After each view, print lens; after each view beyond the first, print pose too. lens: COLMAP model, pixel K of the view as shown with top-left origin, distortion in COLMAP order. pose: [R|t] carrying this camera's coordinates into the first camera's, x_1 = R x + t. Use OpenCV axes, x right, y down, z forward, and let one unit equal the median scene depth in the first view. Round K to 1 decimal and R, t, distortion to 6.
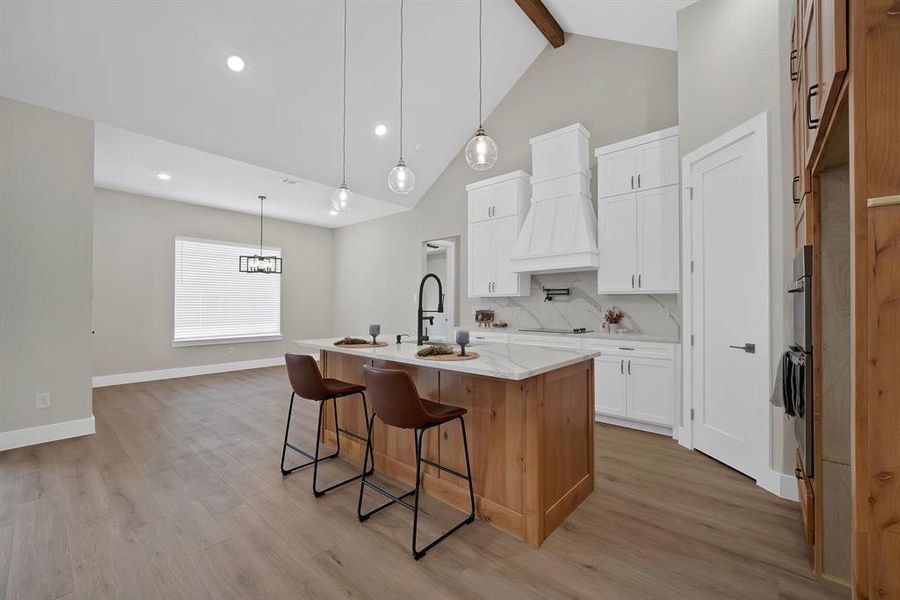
lens RADIAL K [[364.7, 0, 449.5], [0, 364.7, 302.2], [0, 0, 1]] dist [-0.013751, 0.000141]
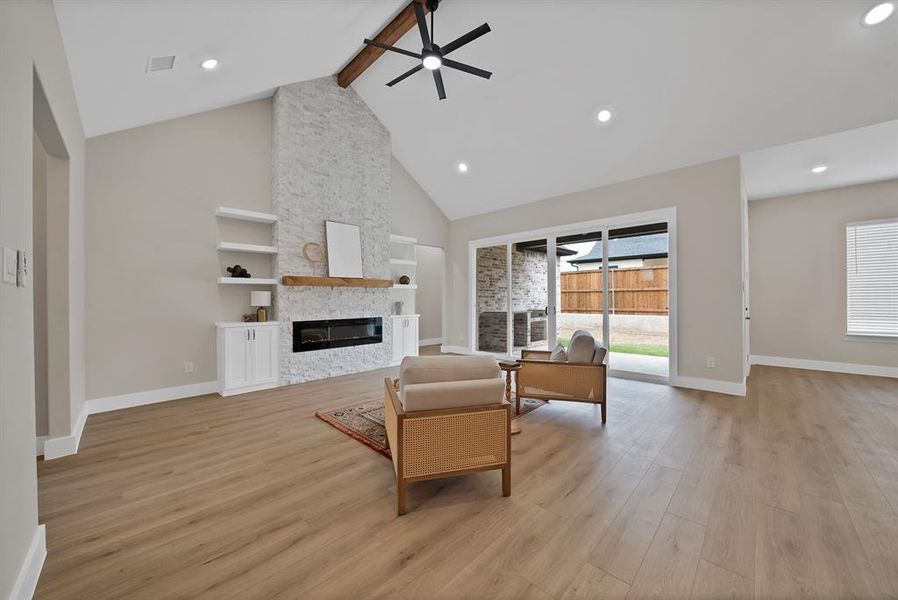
lens RADIAL K [[324.5, 0, 452.2], [0, 324.5, 298.7], [0, 0, 1]] dist [-0.016086, -0.000022]
pose [[-0.048768, 0.000194, -0.998810, 0.176471], [0.013860, 0.999904, -0.000483, 0.000340], [0.998714, -0.013867, -0.048766, 0.010160]]
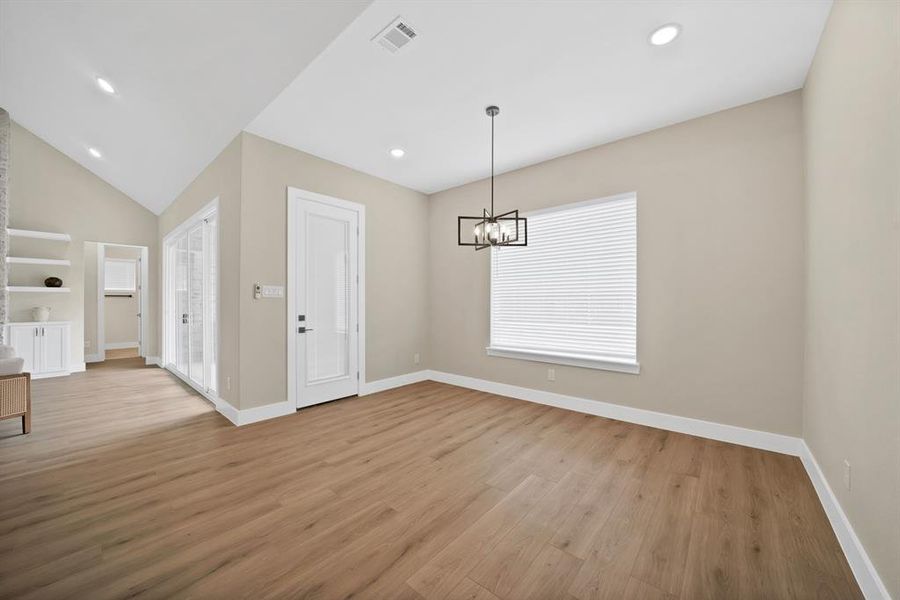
lens RADIAL K [[326.4, 0, 448.2], [0, 326.4, 302.8], [0, 0, 1]] dist [-0.019865, 0.000085]
pose [[0.011082, -0.001034, -0.999938, -0.030675], [0.007925, 0.999968, -0.000946, 0.007298], [0.999907, -0.007914, 0.011090, 1.319703]]
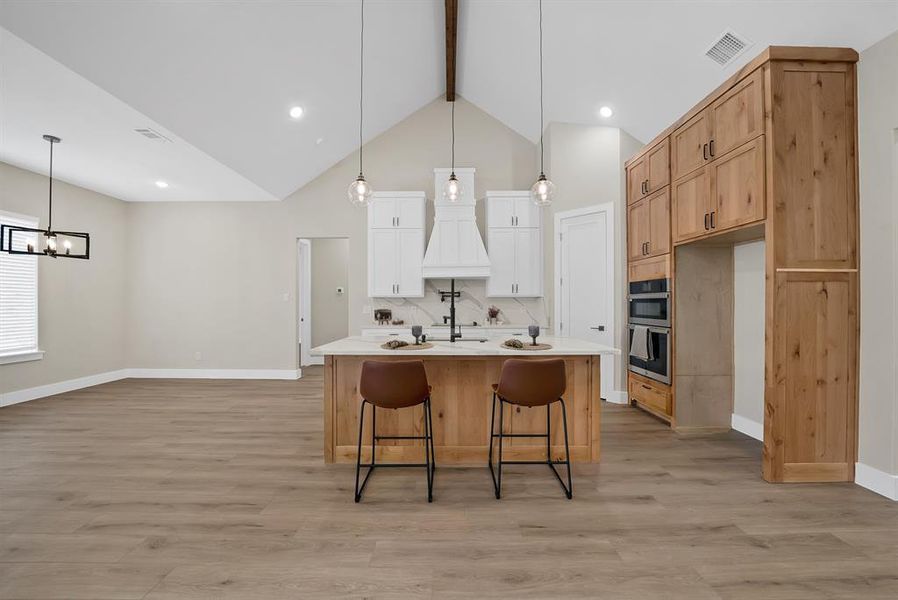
lens RADIAL K [[321.2, 0, 449.3], [0, 321.2, 303.4], [0, 0, 1]] dist [-0.017419, -0.000001]
pose [[0.754284, -0.002219, 0.656544, -0.495446], [-0.003804, 0.999963, 0.007750, -0.005661], [-0.656537, -0.008343, 0.754248, 0.172882]]
